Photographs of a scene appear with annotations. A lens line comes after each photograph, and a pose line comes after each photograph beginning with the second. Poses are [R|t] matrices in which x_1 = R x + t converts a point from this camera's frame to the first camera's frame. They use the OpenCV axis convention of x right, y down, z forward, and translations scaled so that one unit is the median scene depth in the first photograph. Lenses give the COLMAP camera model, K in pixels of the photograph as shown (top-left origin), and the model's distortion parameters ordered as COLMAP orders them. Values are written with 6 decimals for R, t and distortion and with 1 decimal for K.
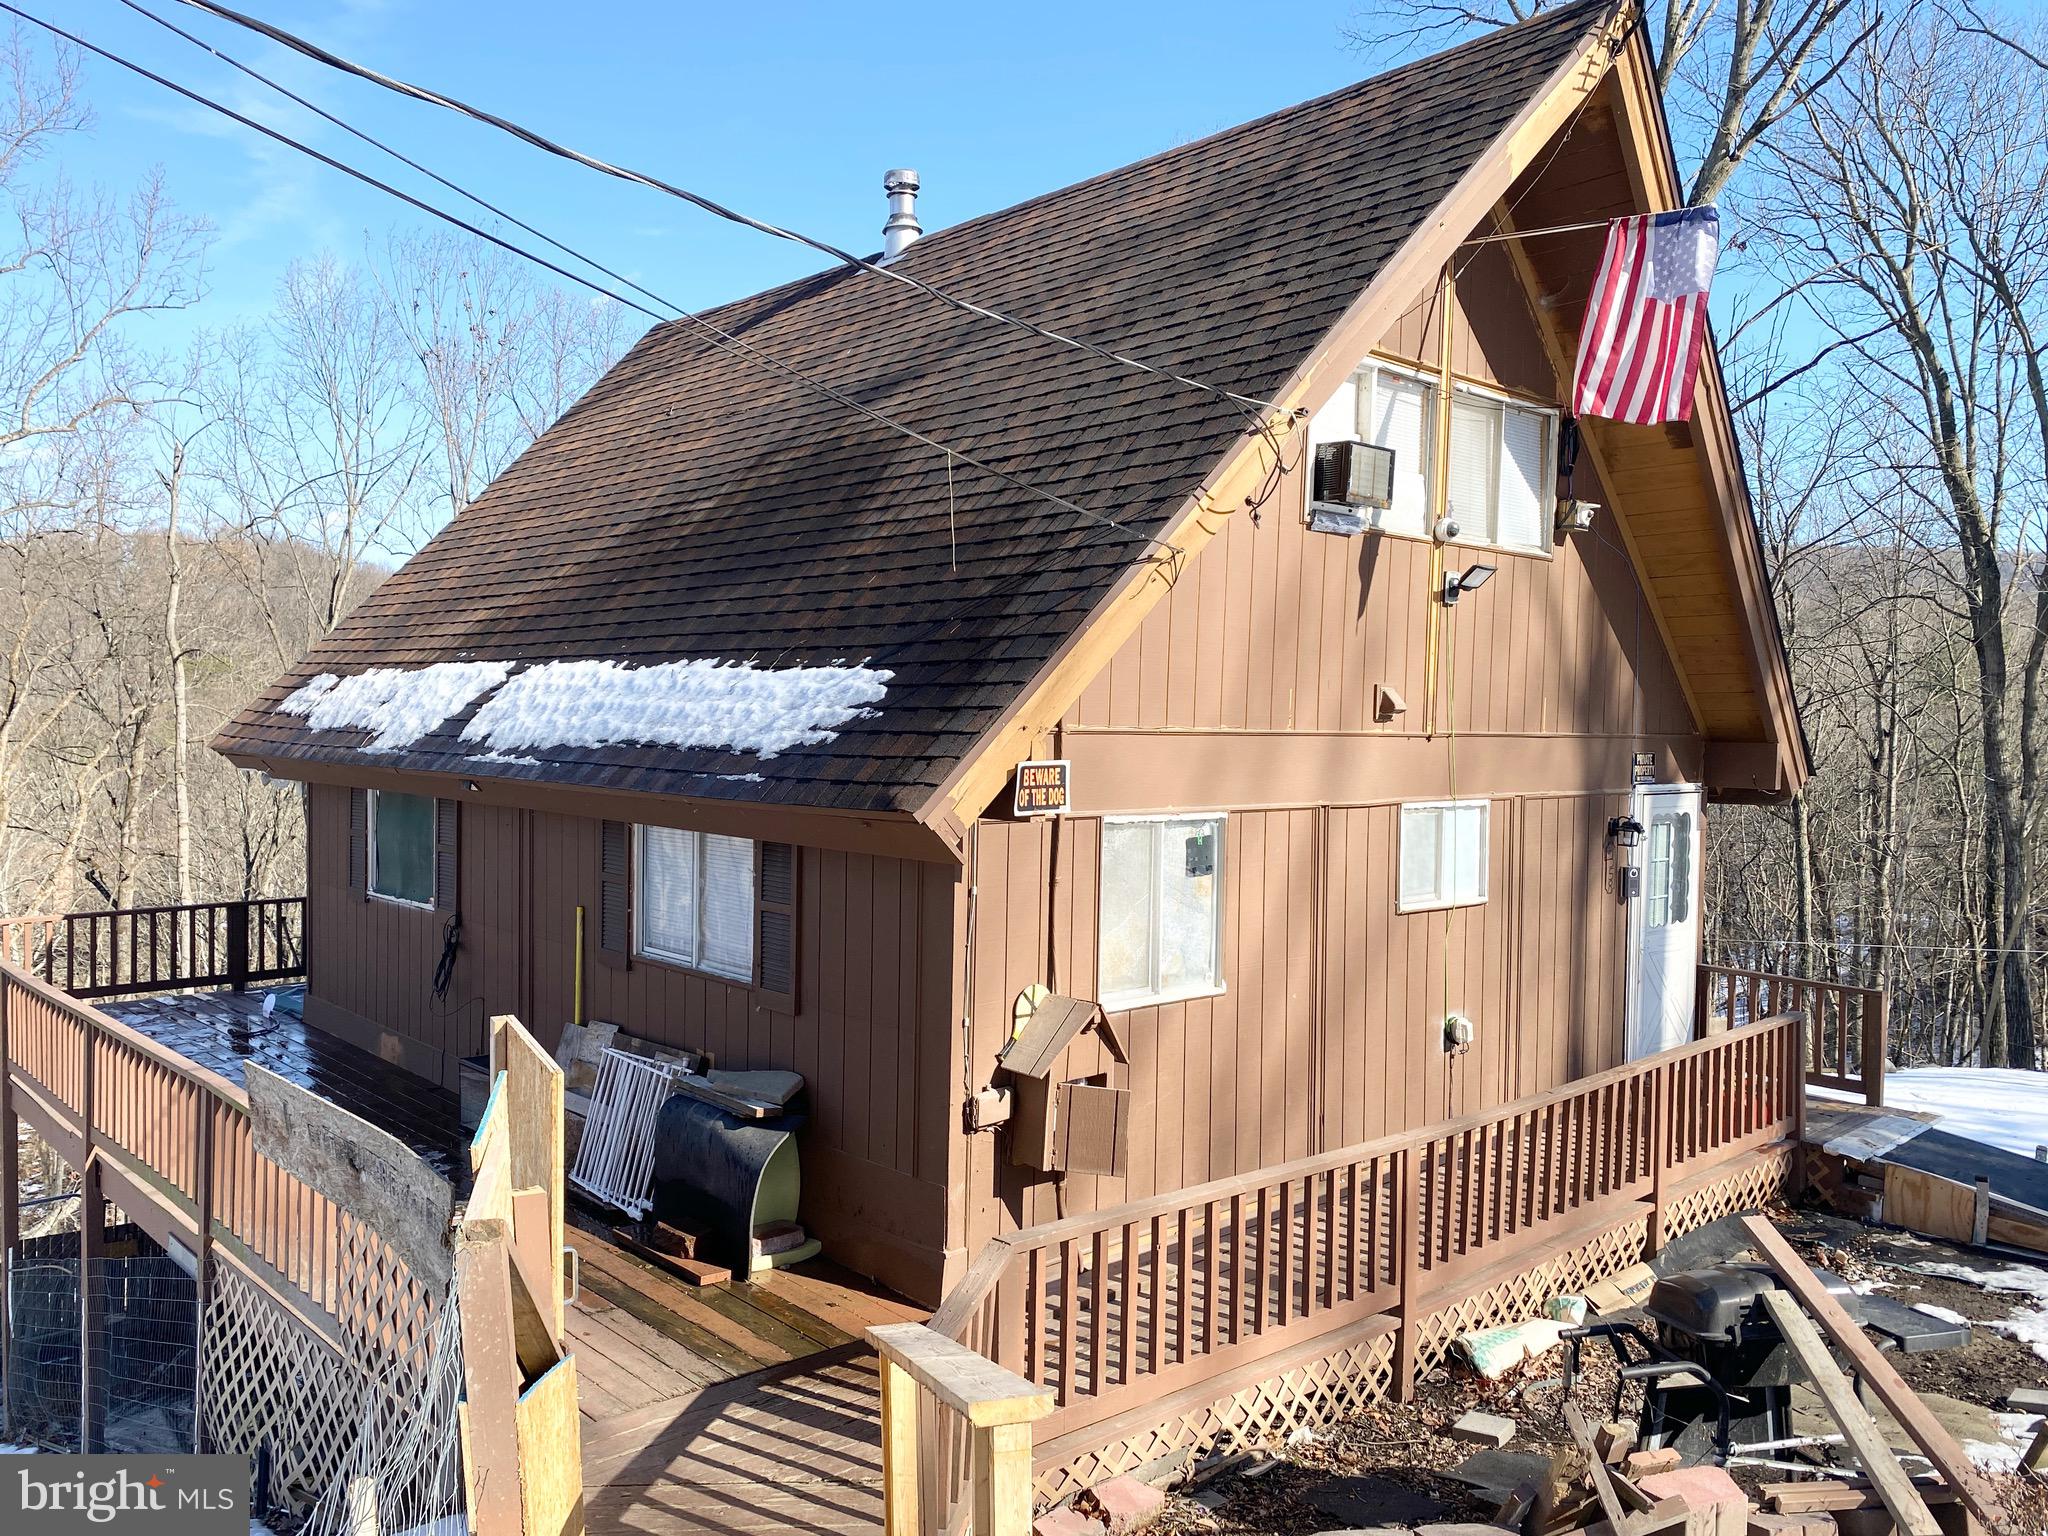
lens RADIAL K [[1590.8, 0, 1034.1], [0, 1590.8, 764.7], [0, 0, 1]] dist [0.034896, -0.029467]
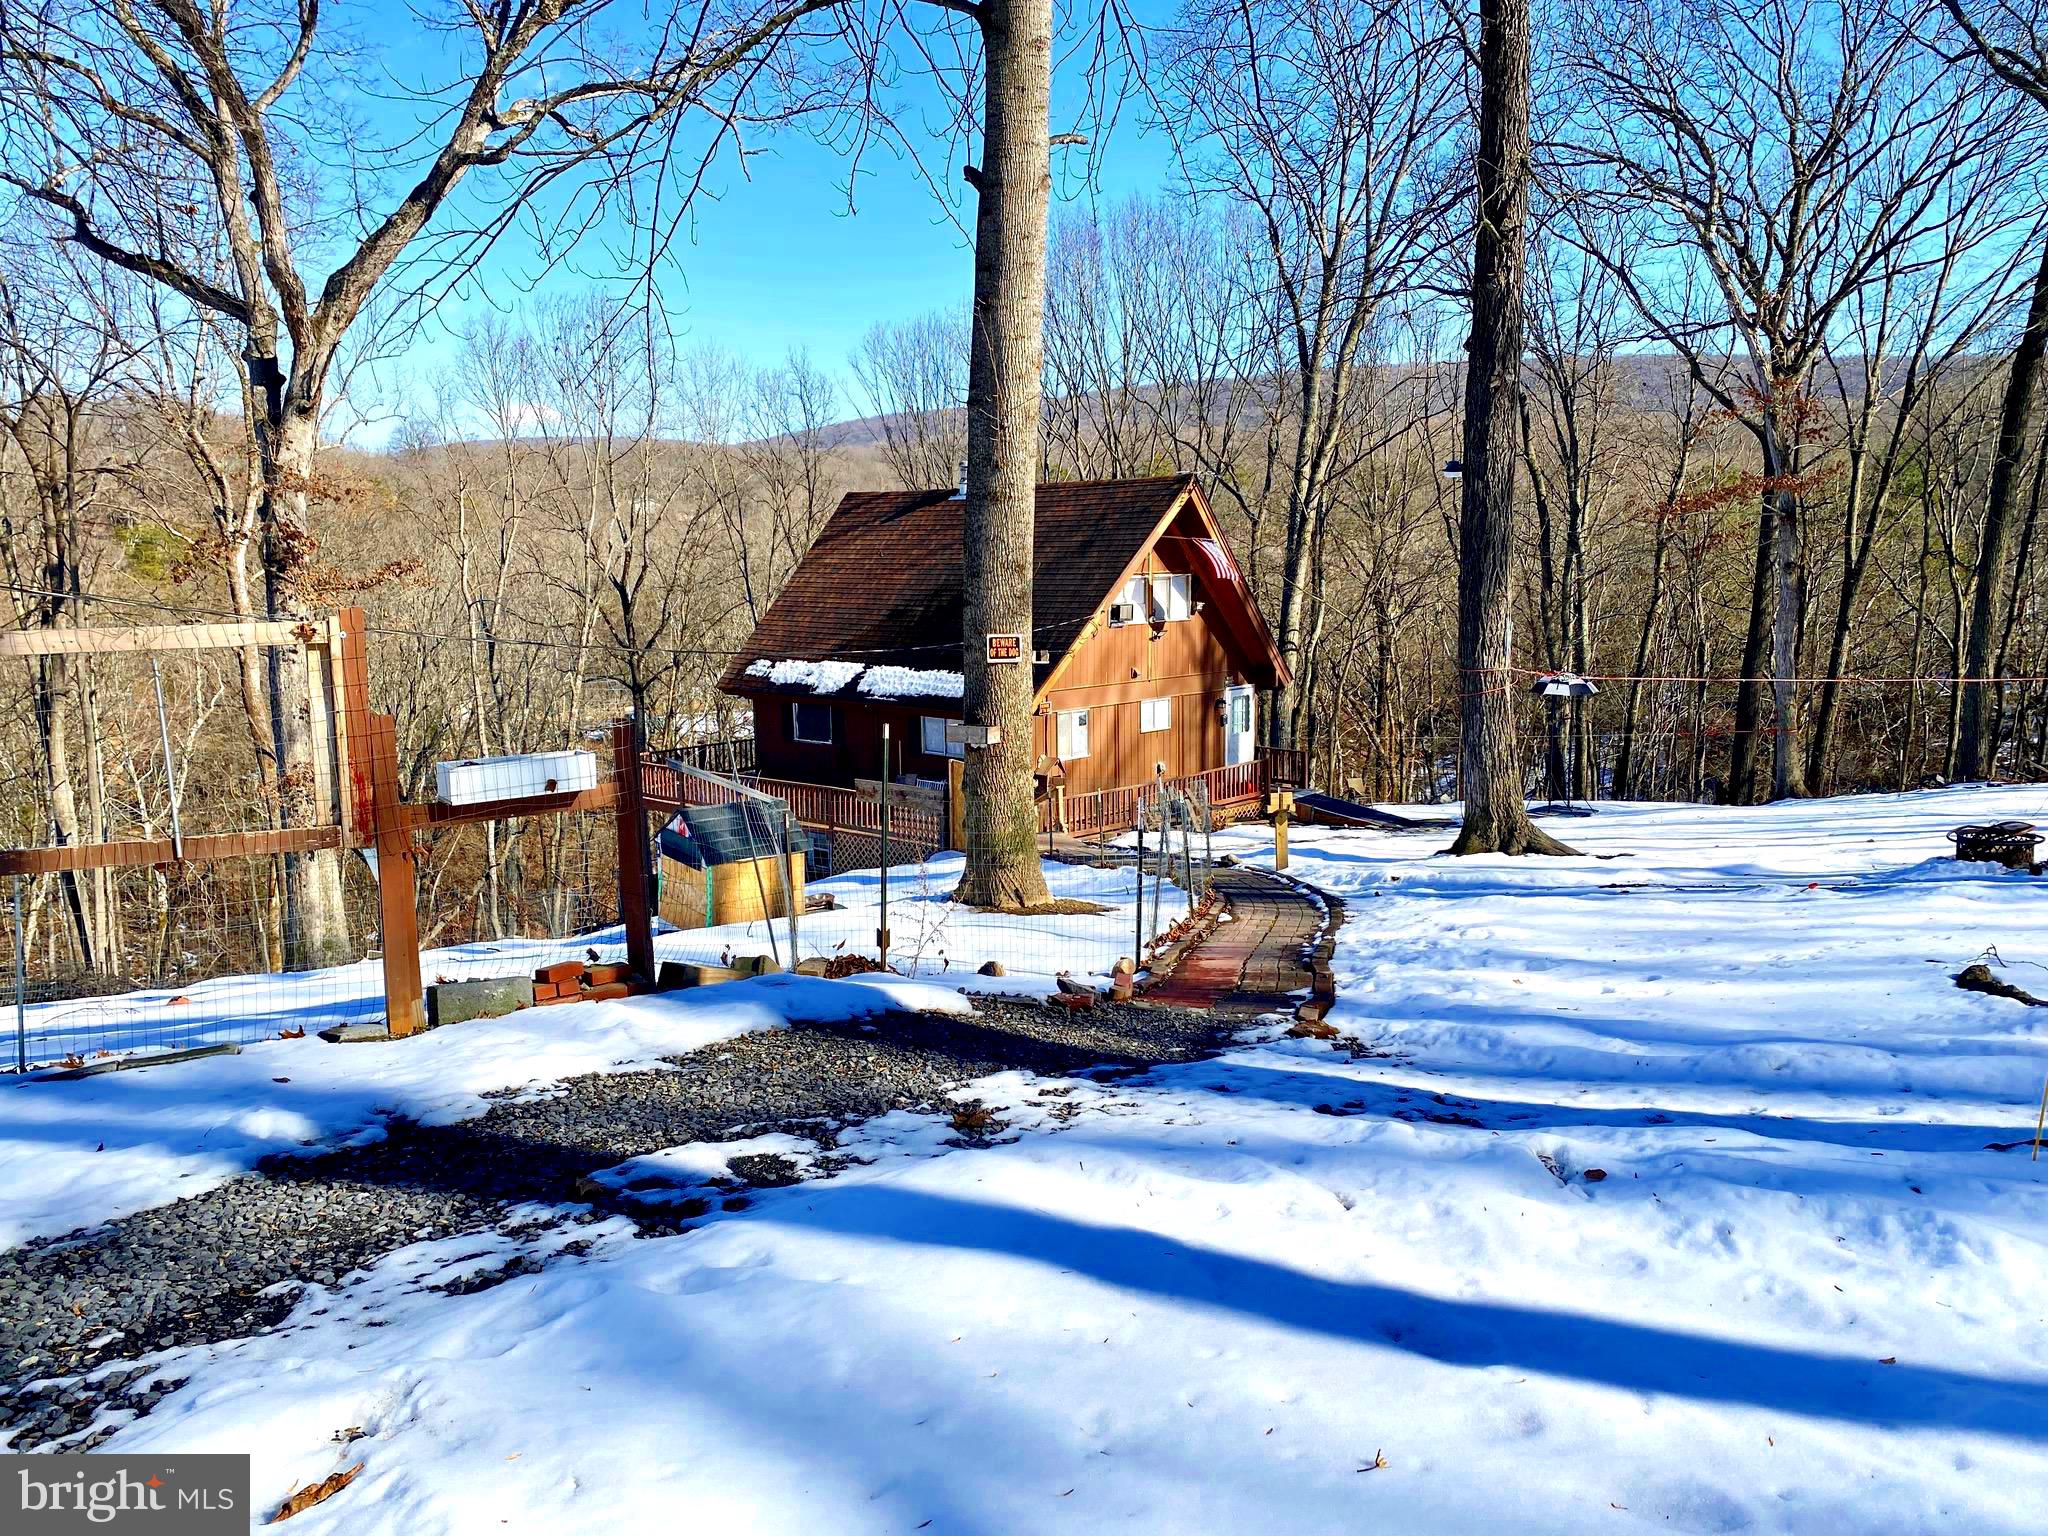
lens RADIAL K [[1590.8, 0, 1021.1], [0, 1590.8, 776.9], [0, 0, 1]] dist [0.034896, -0.029467]
pose [[0.997887, -0.039101, 0.051896, -0.212584], [0.032819, 0.992611, 0.116813, -0.224494], [-0.056080, -0.114863, 0.991797, -2.424458]]
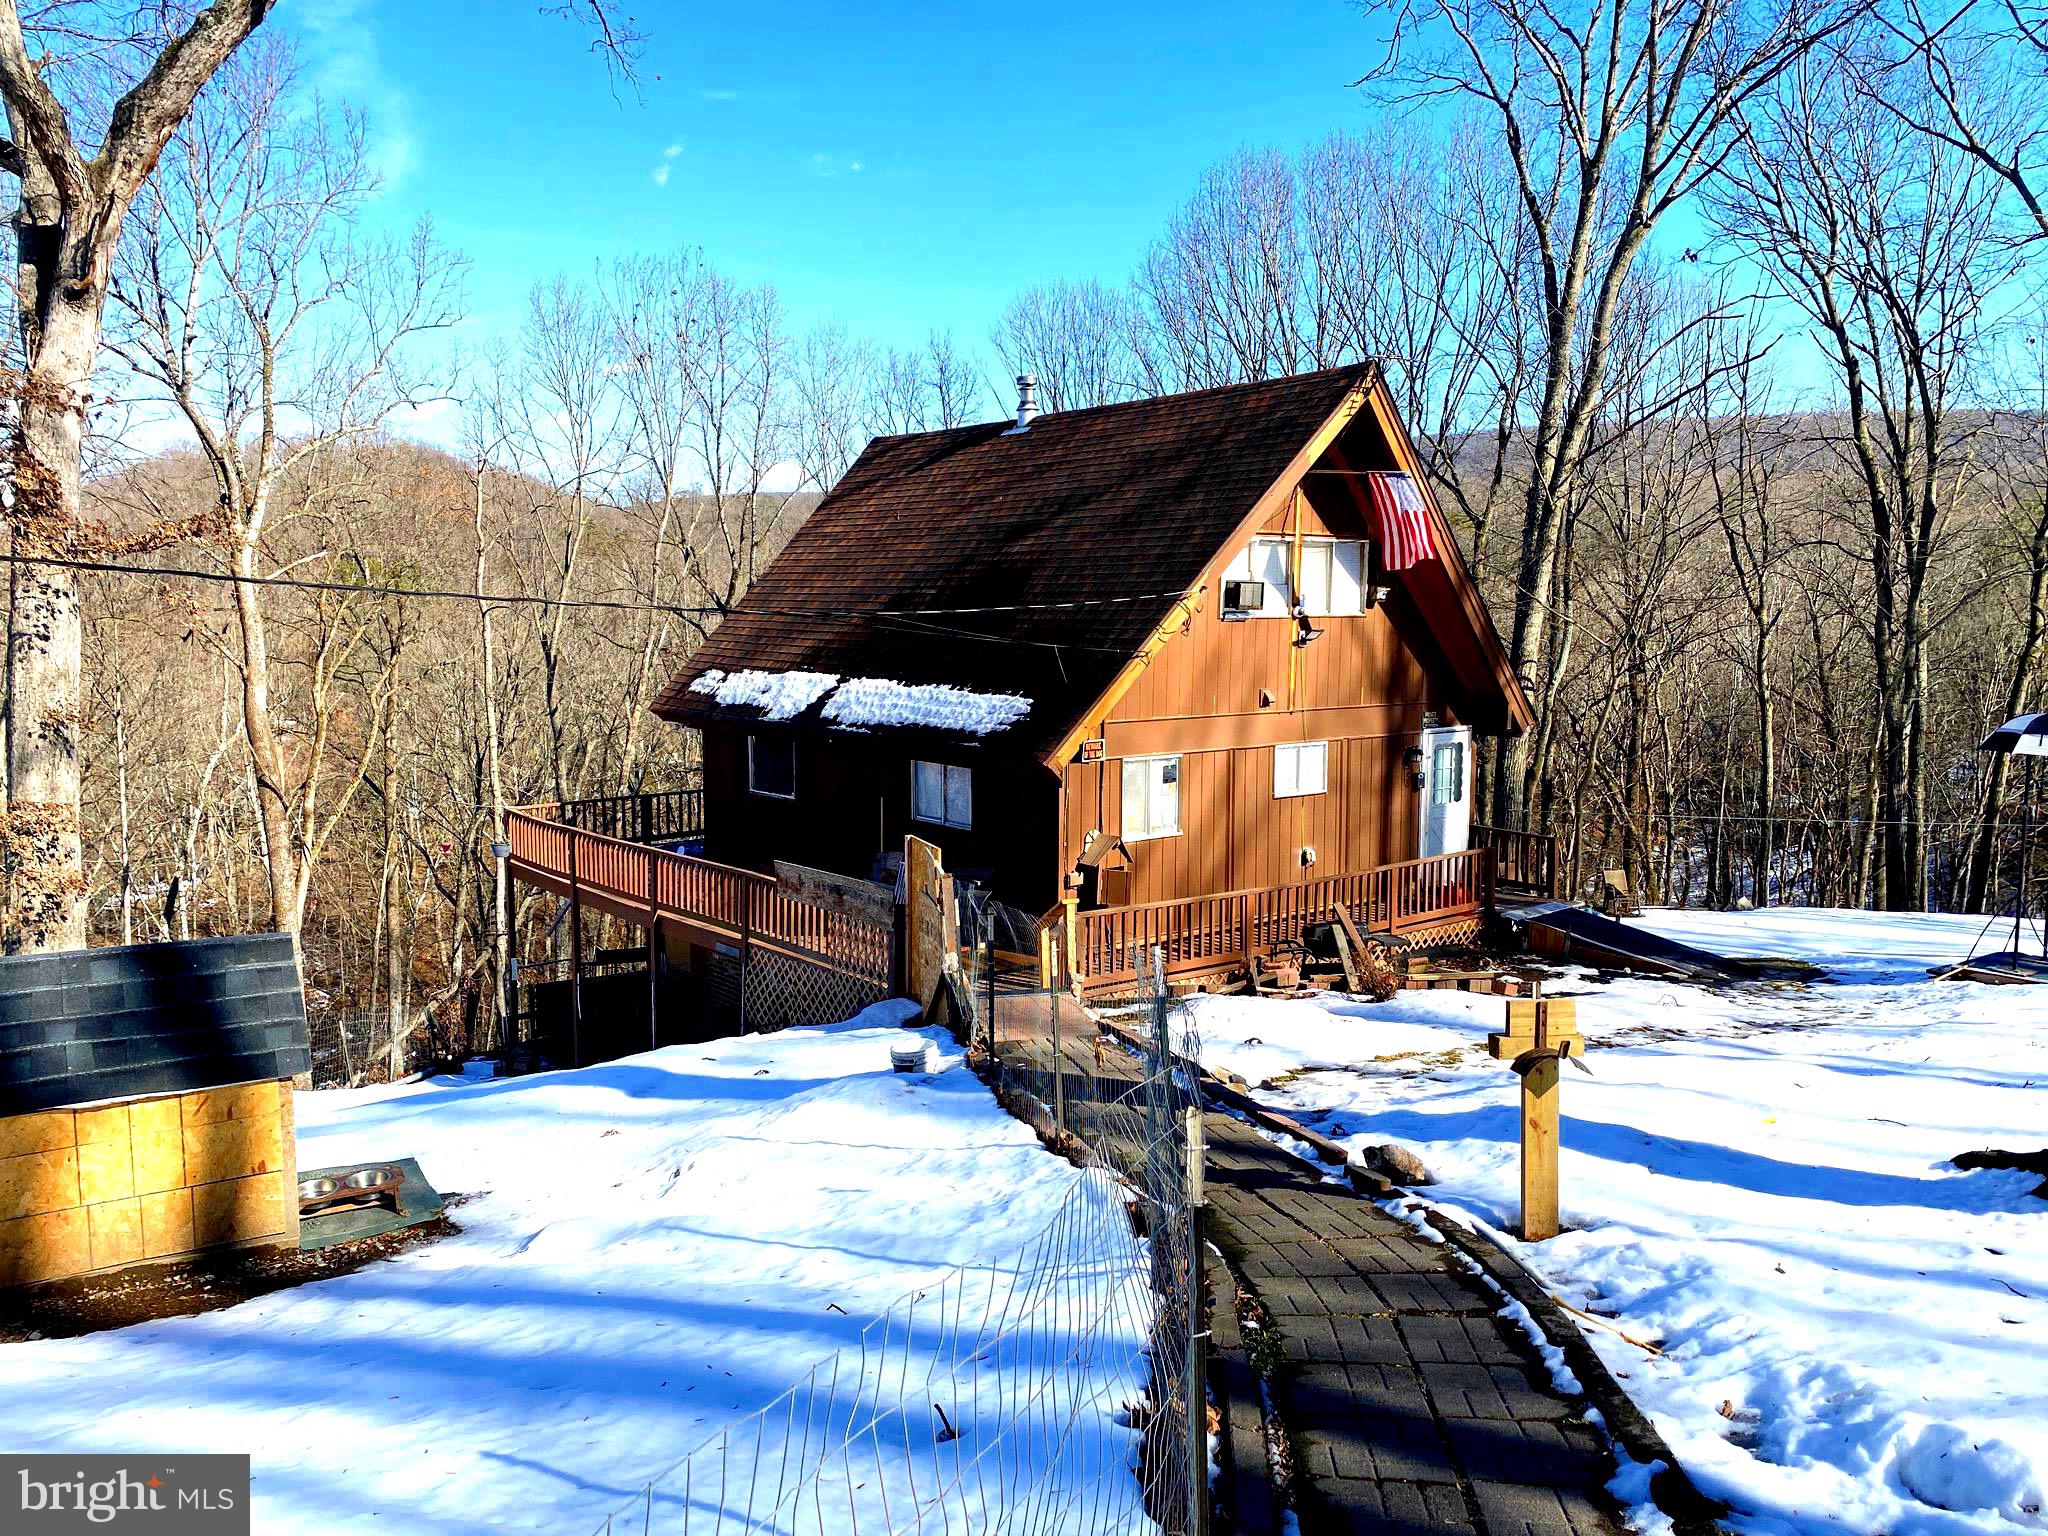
lens RADIAL K [[1590.8, 0, 1024.5], [0, 1590.8, 754.4], [0, 0, 1]] dist [0.034896, -0.029467]
pose [[0.997102, -0.007184, -0.075743, 0.062225], [0.012203, 0.997744, 0.066018, -0.105839], [0.075098, -0.066751, 0.994940, -1.090202]]
